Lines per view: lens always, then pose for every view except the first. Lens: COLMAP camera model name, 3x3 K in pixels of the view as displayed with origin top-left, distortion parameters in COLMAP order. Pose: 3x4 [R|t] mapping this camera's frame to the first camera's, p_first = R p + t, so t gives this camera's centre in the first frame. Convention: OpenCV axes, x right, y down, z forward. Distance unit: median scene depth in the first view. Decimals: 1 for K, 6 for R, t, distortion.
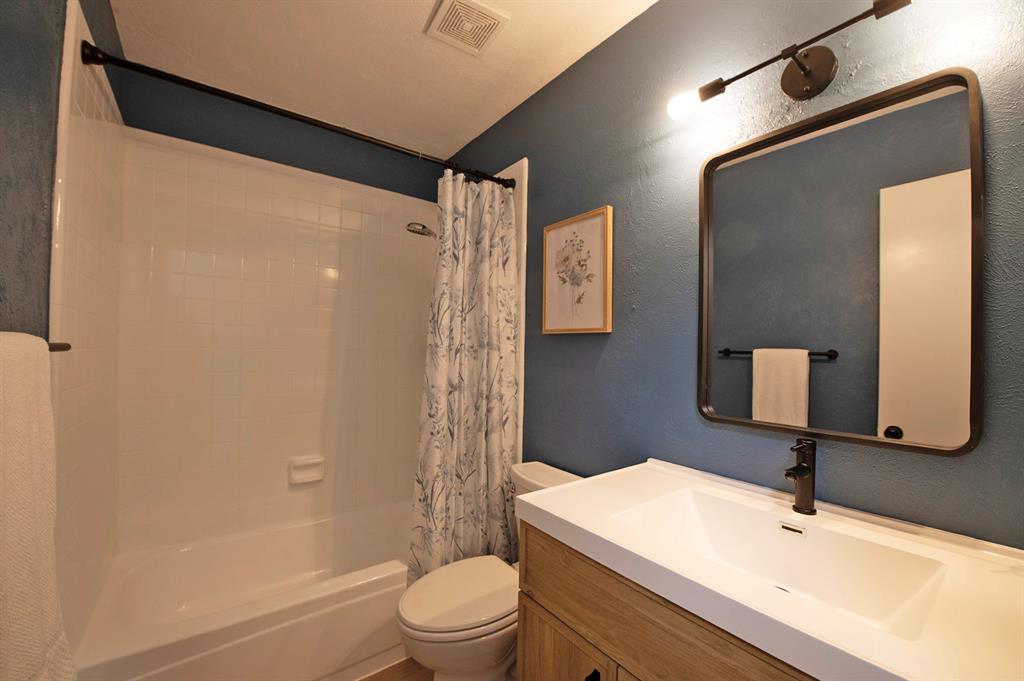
lens RADIAL K [[404.2, 0, 509.4], [0, 404.2, 340.6], [0, 0, 1]] dist [-0.022616, -0.000377]
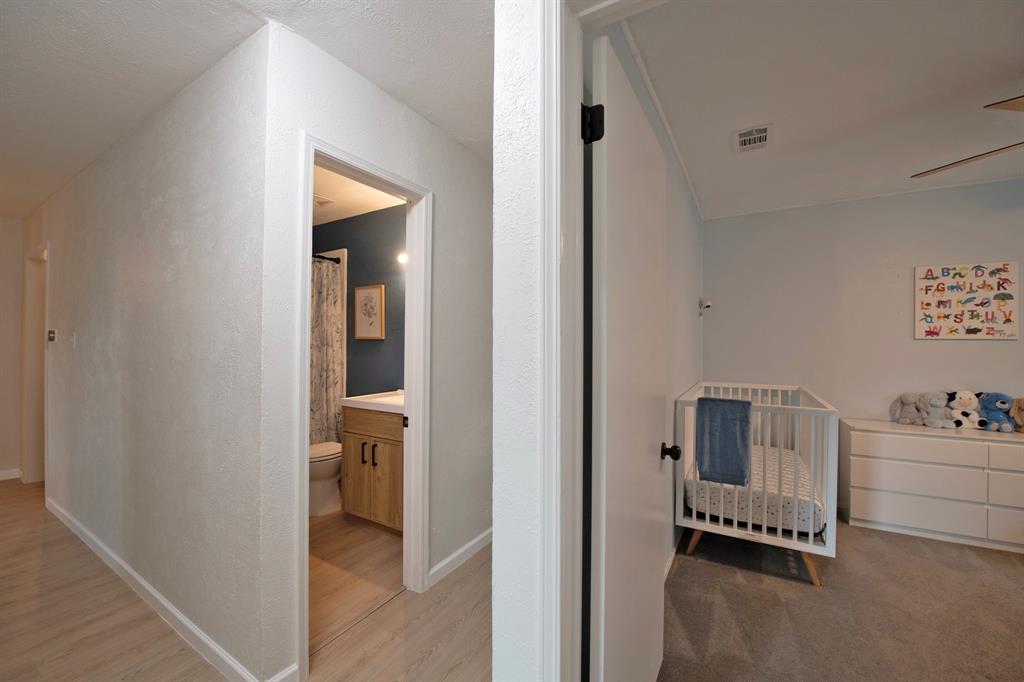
lens RADIAL K [[404.2, 0, 509.4], [0, 404.2, 341.1], [0, 0, 1]] dist [-0.022616, -0.000377]
pose [[0.923863, -0.013511, 0.382485, 0.022254], [0.006253, 0.999776, 0.020212, -0.040982], [-0.382672, -0.016281, 0.923741, -1.182414]]
